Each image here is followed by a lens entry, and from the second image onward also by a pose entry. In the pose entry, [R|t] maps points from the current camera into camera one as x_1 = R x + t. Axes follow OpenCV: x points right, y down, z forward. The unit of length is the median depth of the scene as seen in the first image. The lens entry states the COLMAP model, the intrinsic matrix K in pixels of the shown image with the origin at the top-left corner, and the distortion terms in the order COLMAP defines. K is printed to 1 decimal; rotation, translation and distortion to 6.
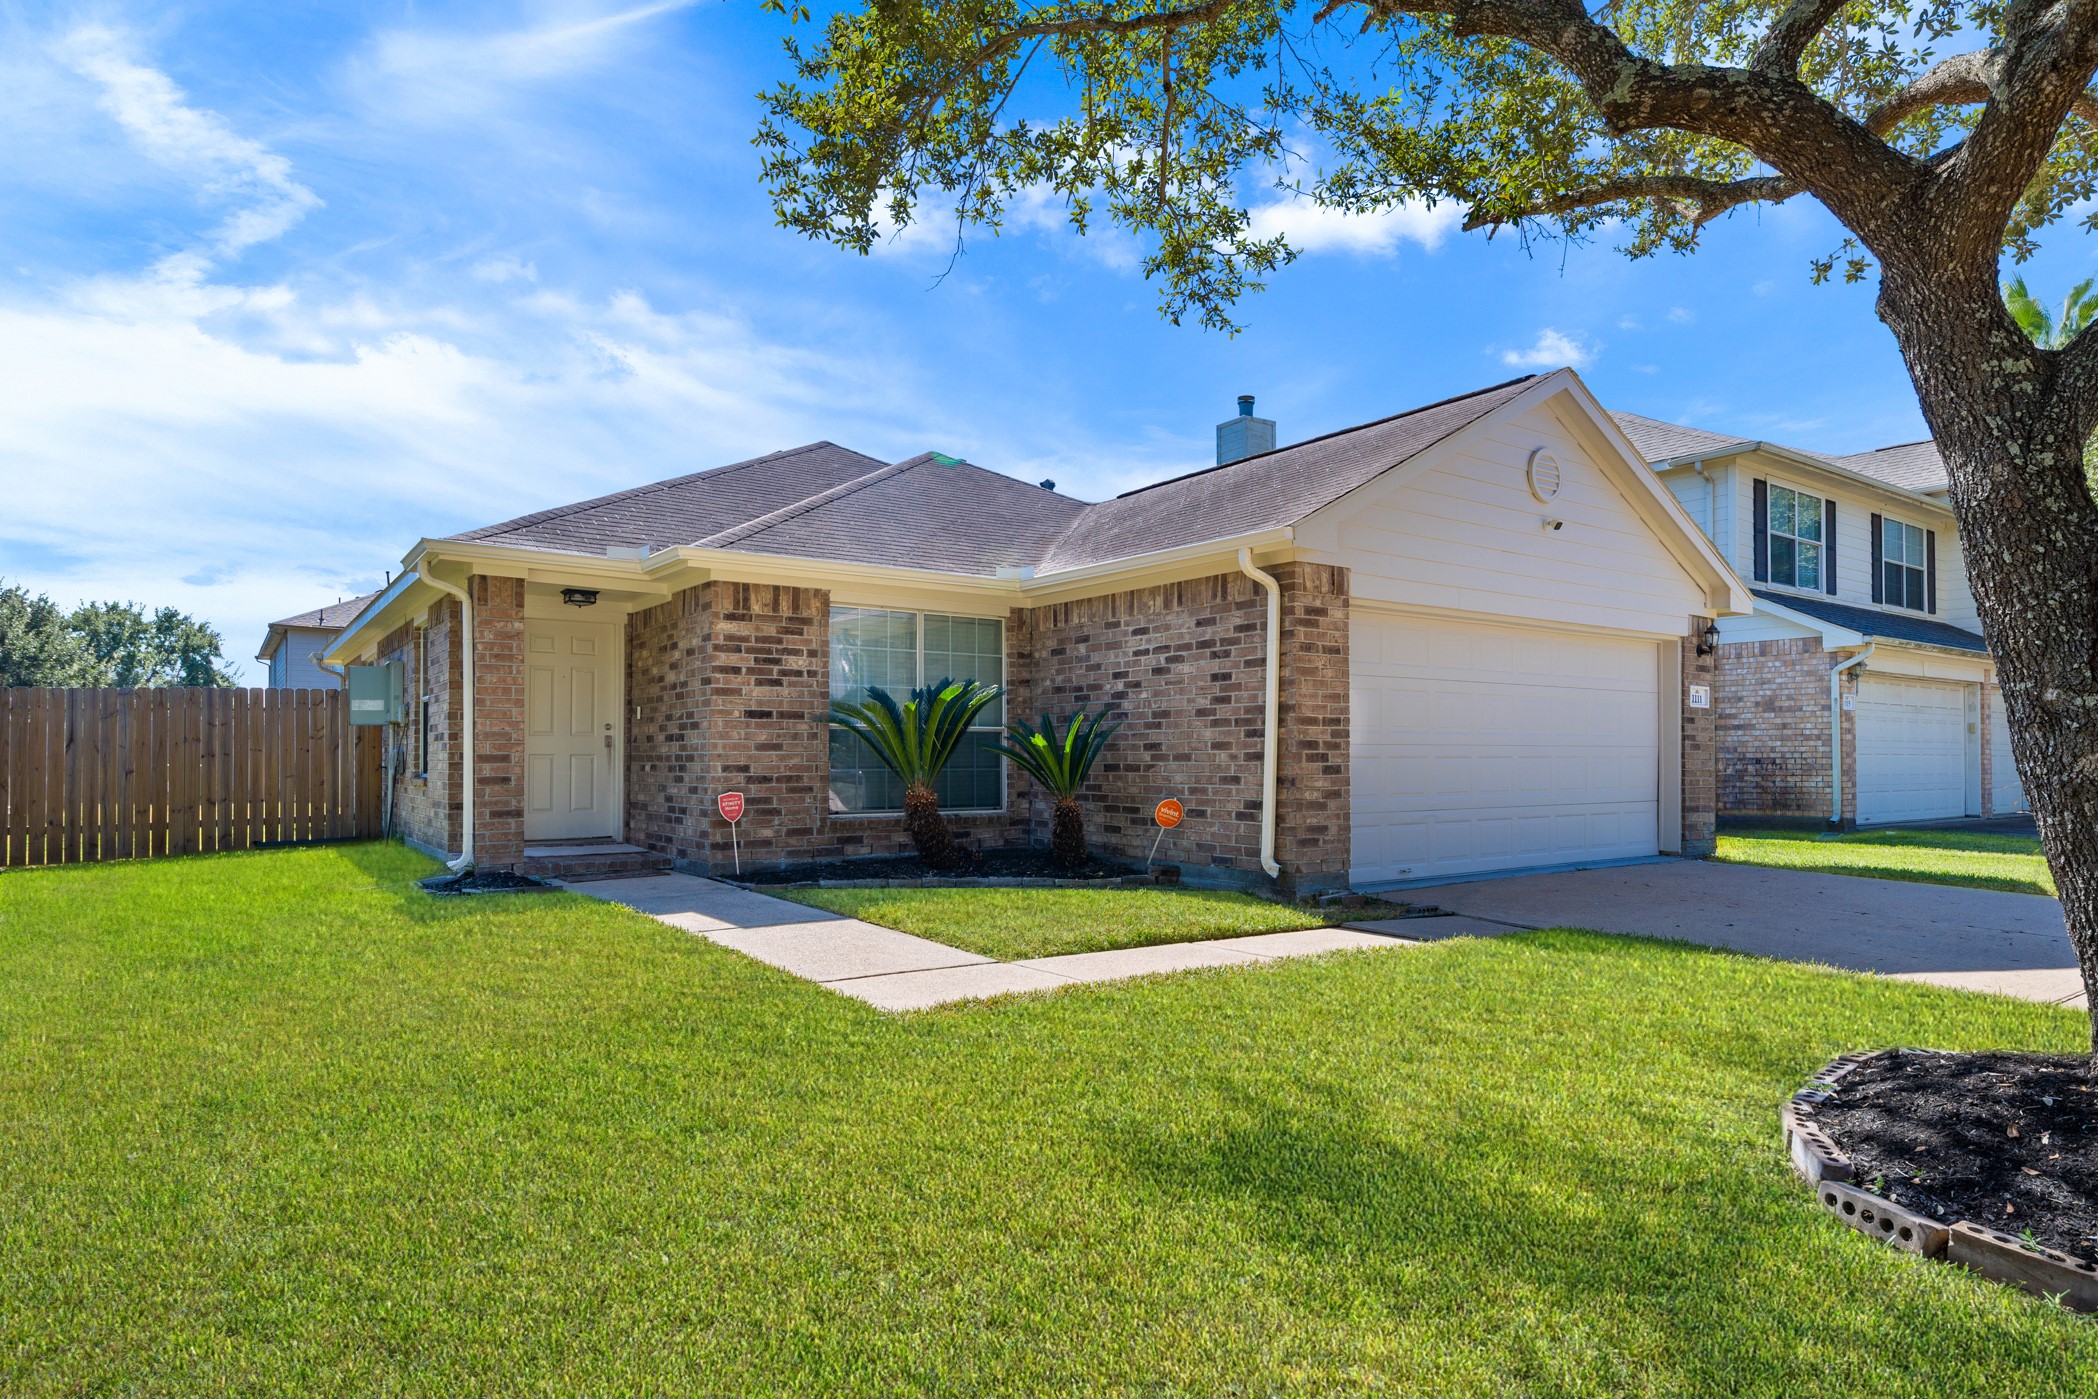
lens RADIAL K [[1171.3, 0, 1057.5], [0, 1171.3, 693.1], [0, 0, 1]] dist [0.015467, -0.001343]
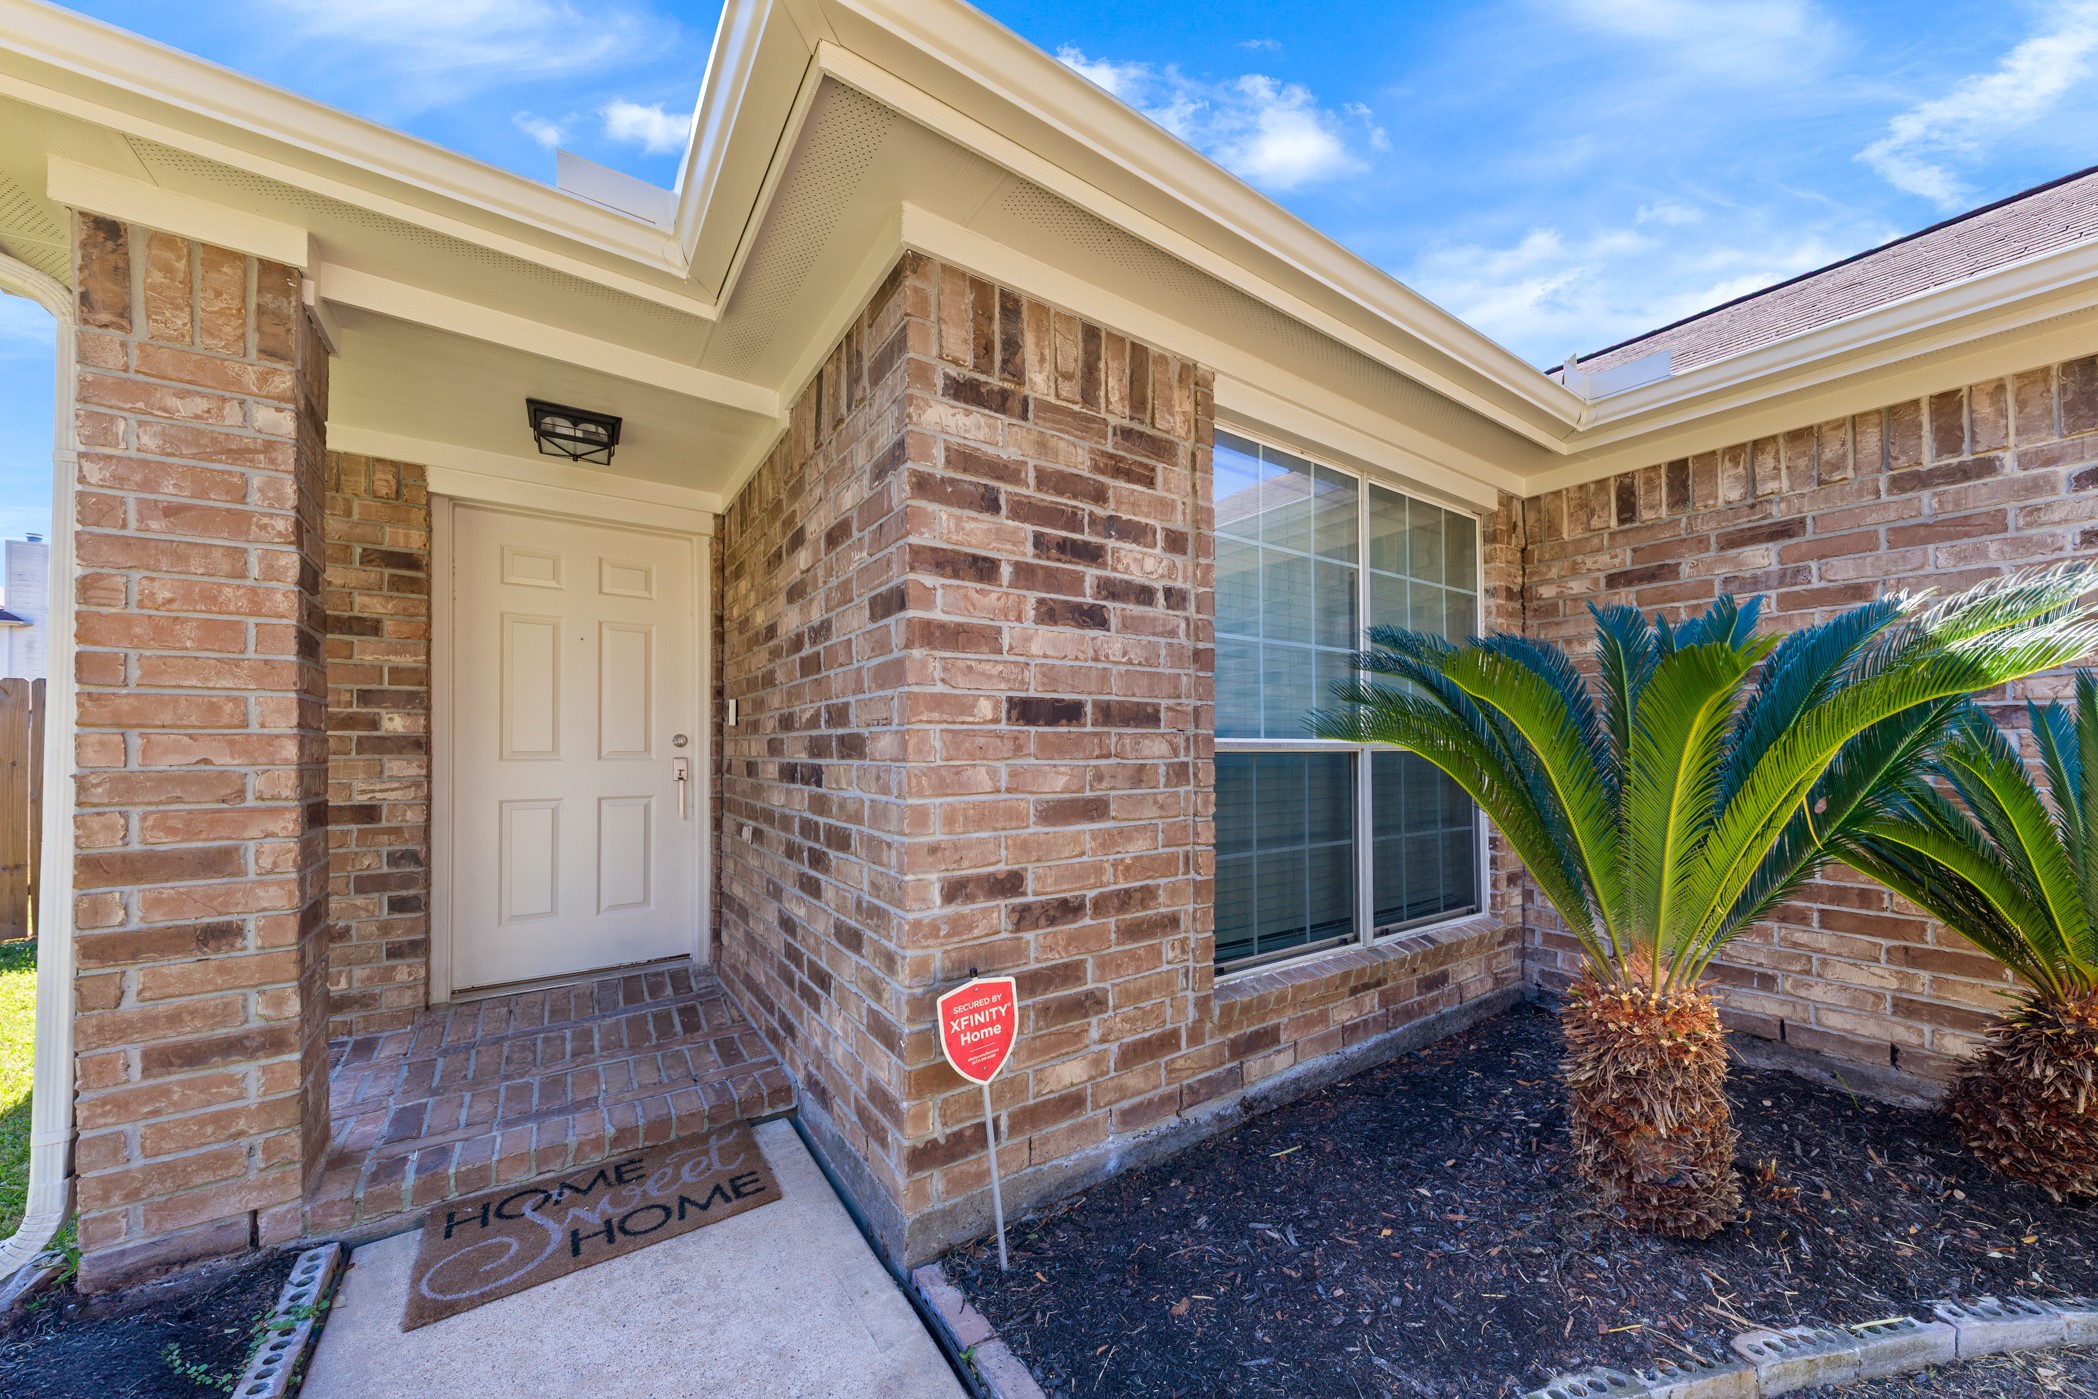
lens RADIAL K [[727.8, 0, 1050.0], [0, 727.8, 715.7], [0, 0, 1]] dist [0.011956, -0.004398]
pose [[0.999664, -0.002520, -0.025788, -0.246540], [0.002826, 0.999926, 0.011837, 0.016810], [0.025756, -0.011906, 0.999597, 0.791522]]
